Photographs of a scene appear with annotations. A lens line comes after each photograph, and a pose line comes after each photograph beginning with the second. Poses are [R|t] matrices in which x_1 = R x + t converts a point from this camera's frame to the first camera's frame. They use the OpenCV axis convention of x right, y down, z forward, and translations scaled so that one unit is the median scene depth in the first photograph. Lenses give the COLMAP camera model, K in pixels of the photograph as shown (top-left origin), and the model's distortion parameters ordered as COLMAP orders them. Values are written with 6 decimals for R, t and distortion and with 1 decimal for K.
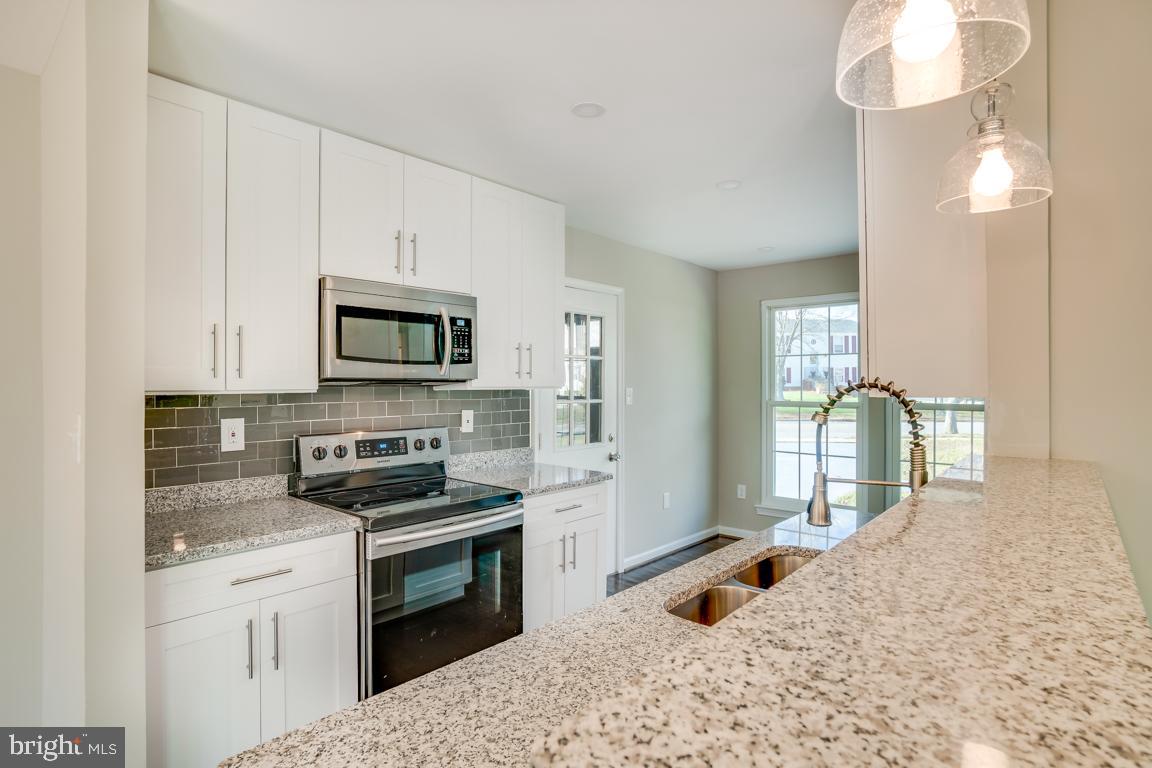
lens RADIAL K [[569.6, 0, 576.0], [0, 569.6, 384.0], [0, 0, 1]] dist [-0.044092, 0.020547]
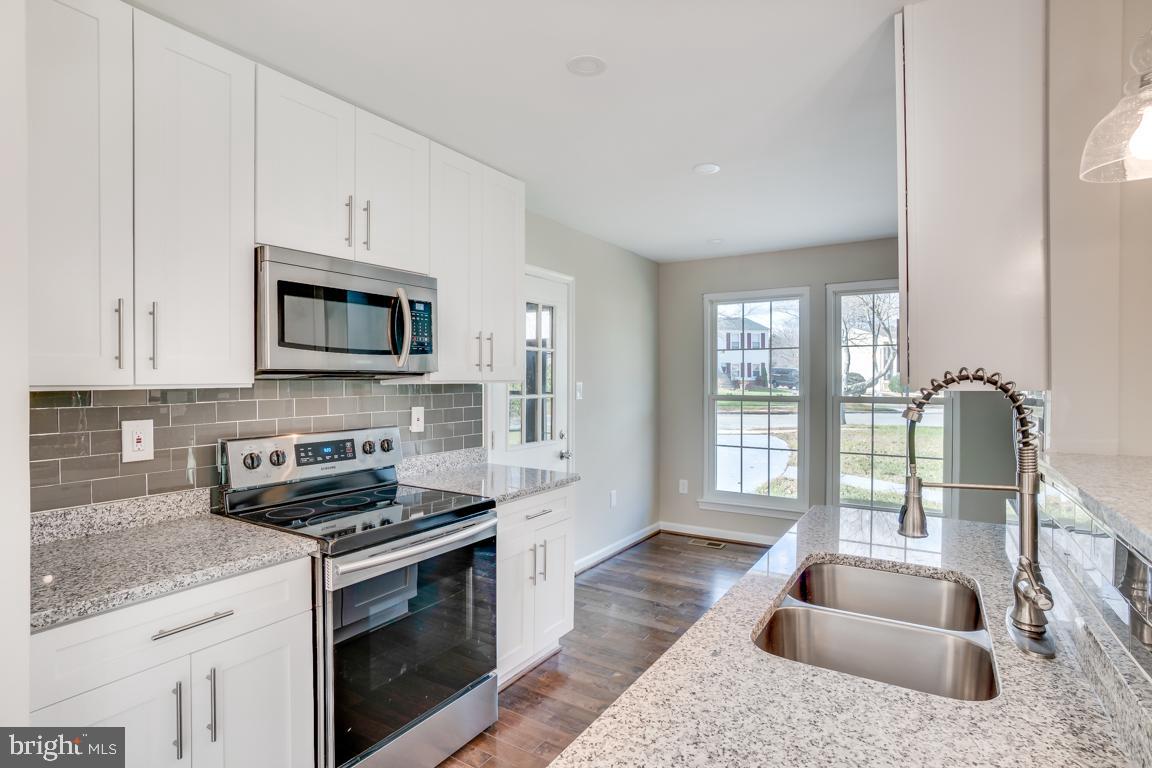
lens RADIAL K [[569.6, 0, 576.0], [0, 569.6, 384.0], [0, 0, 1]] dist [-0.044092, 0.020547]
pose [[0.987257, -0.001091, 0.159133, -0.108649], [-0.000446, 0.999954, 0.009621, 0.001855], [-0.159136, -0.009569, 0.987210, 0.105622]]
